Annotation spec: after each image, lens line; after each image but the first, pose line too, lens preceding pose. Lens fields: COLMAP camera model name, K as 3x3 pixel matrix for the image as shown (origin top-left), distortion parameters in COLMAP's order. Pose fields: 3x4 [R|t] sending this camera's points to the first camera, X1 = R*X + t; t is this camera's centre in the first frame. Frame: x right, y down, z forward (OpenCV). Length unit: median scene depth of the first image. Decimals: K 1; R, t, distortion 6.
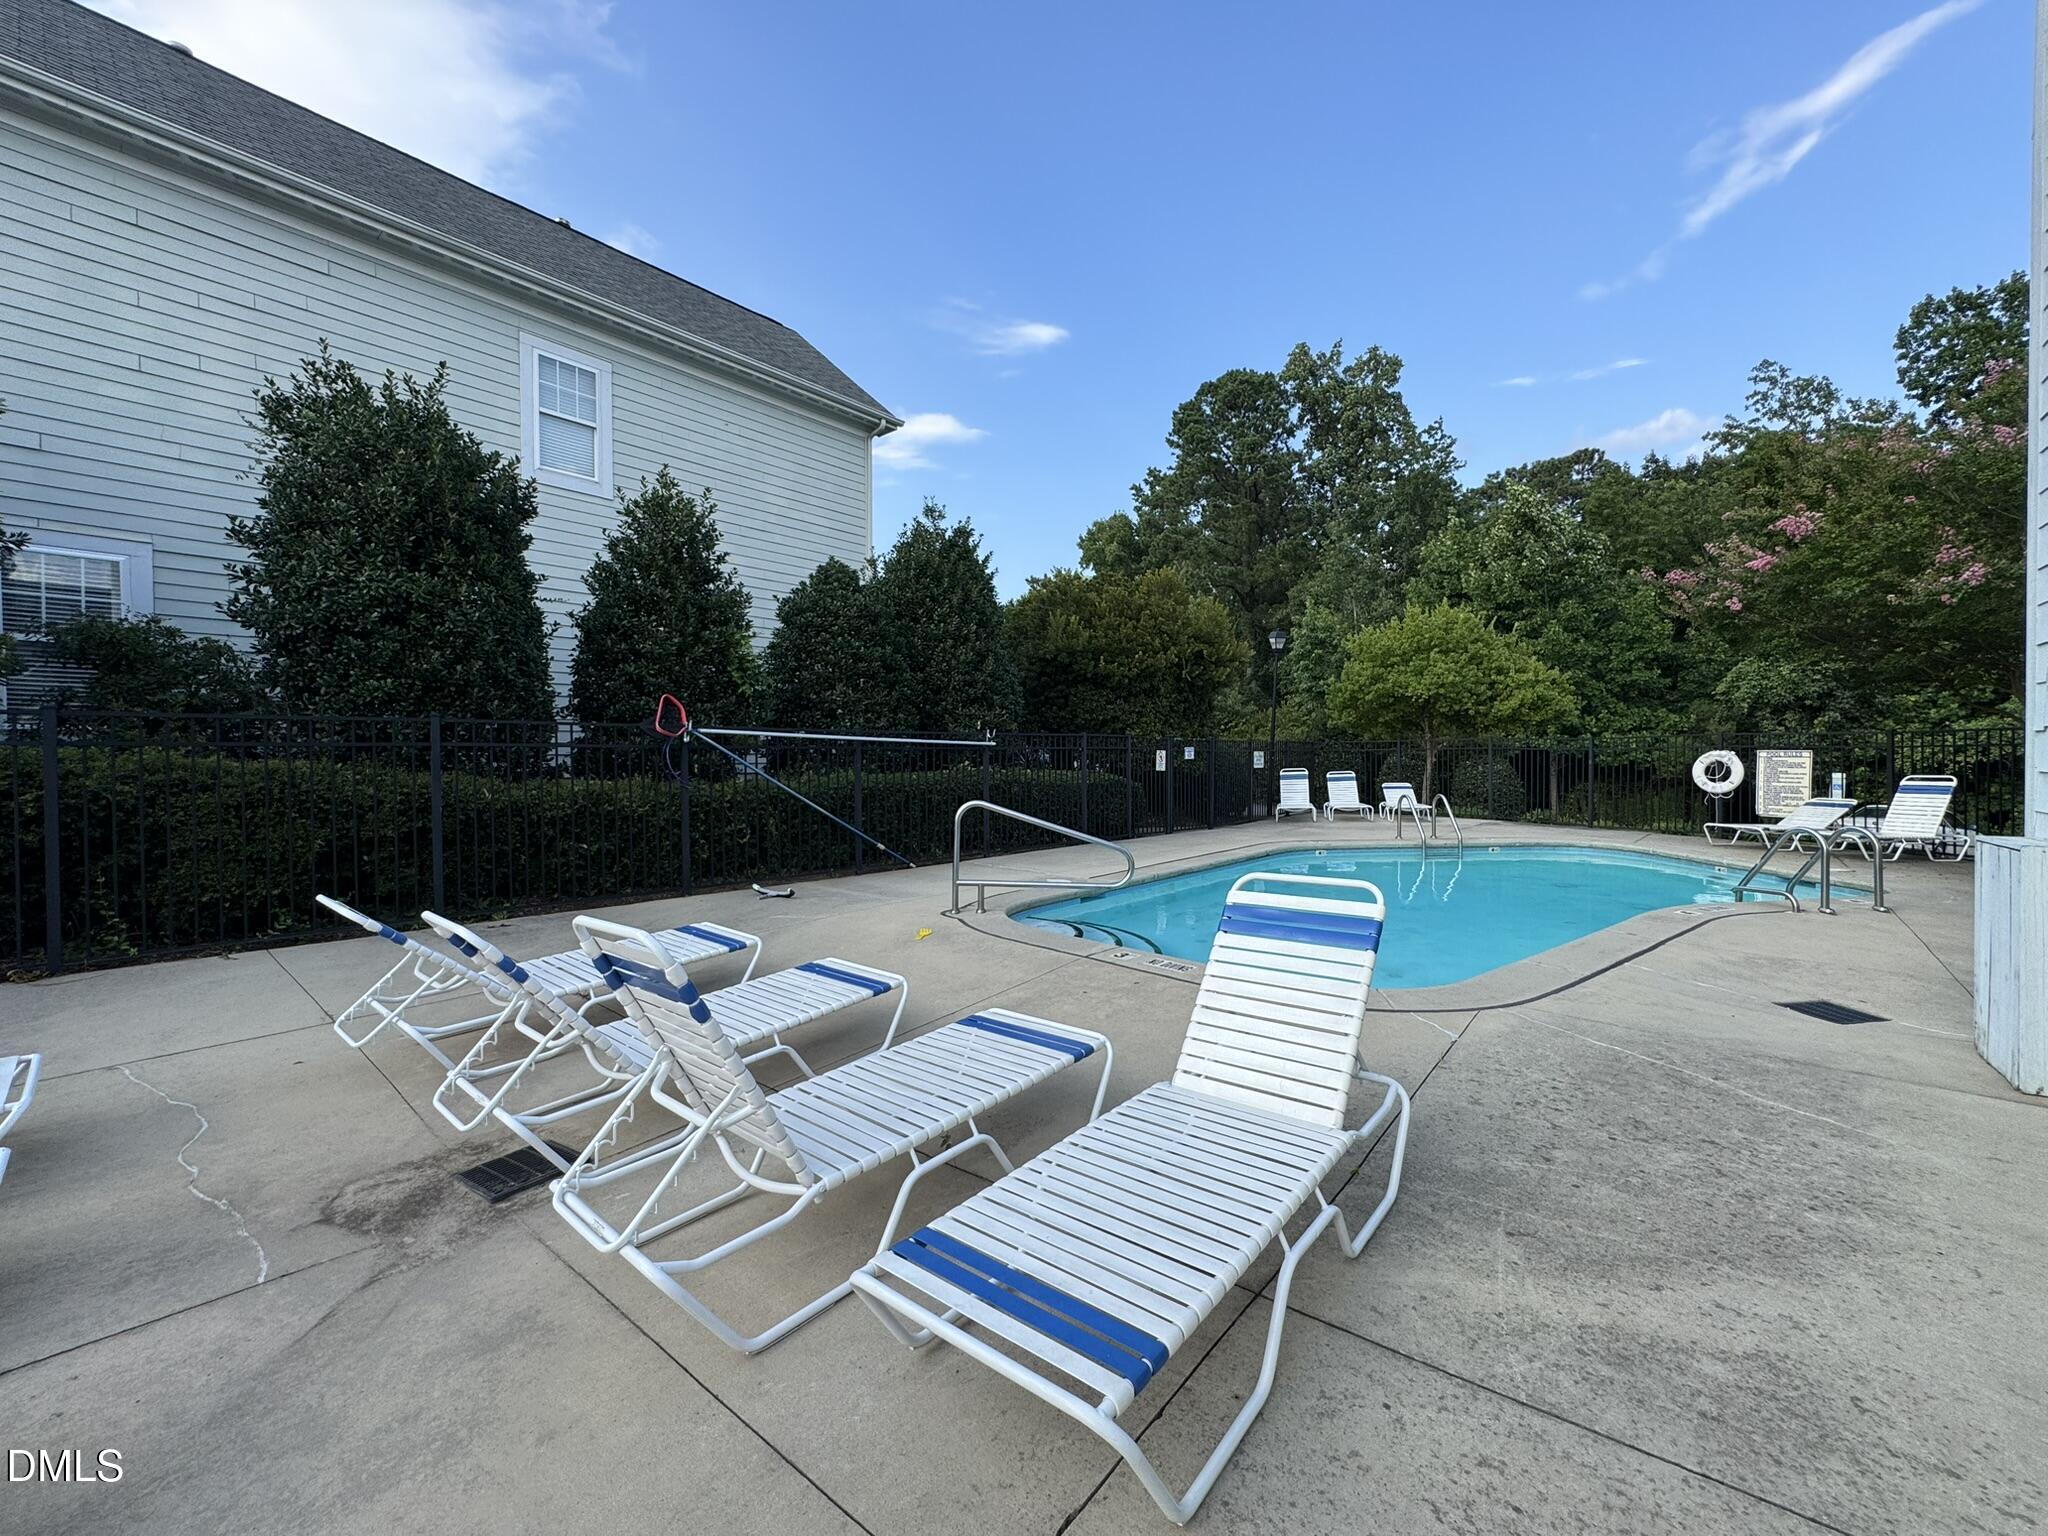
lens RADIAL K [[816.8, 0, 1032.1], [0, 816.8, 763.0], [0, 0, 1]] dist [-0.002856, 0.000358]
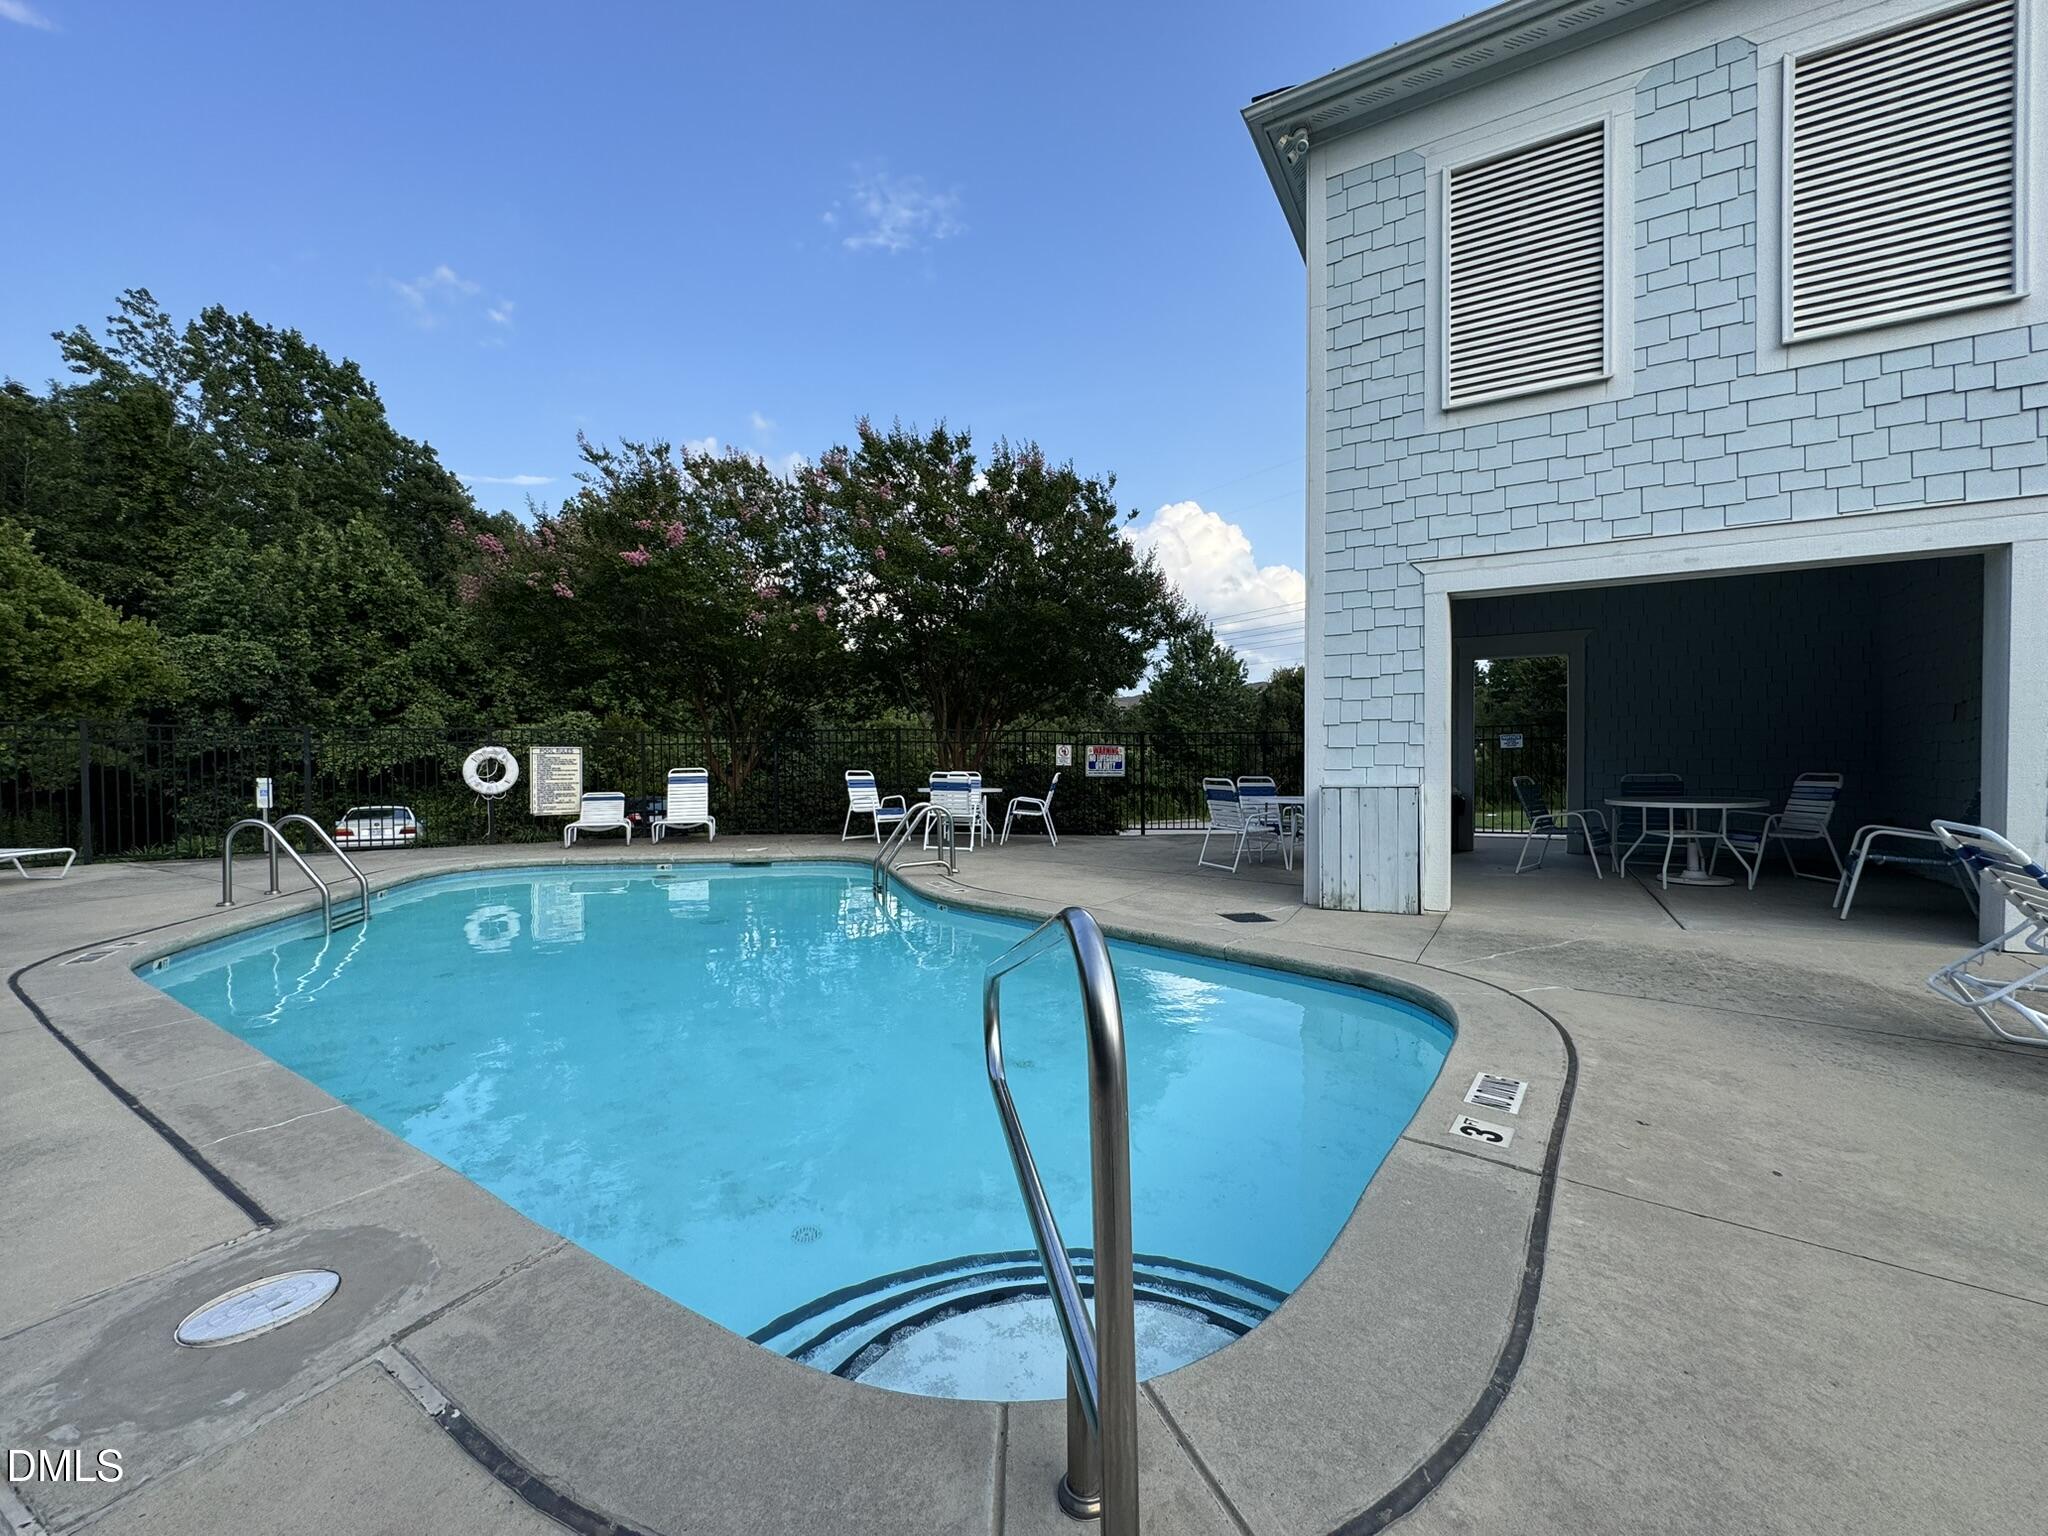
lens RADIAL K [[816.8, 0, 1033.9], [0, 816.8, 760.1], [0, 0, 1]] dist [-0.002856, 0.000358]
pose [[-0.139607, -0.001280, 0.990206, -0.132132], [0.017671, 0.999837, 0.003783, 0.006780], [-0.990049, 0.018026, -0.139561, 0.549634]]
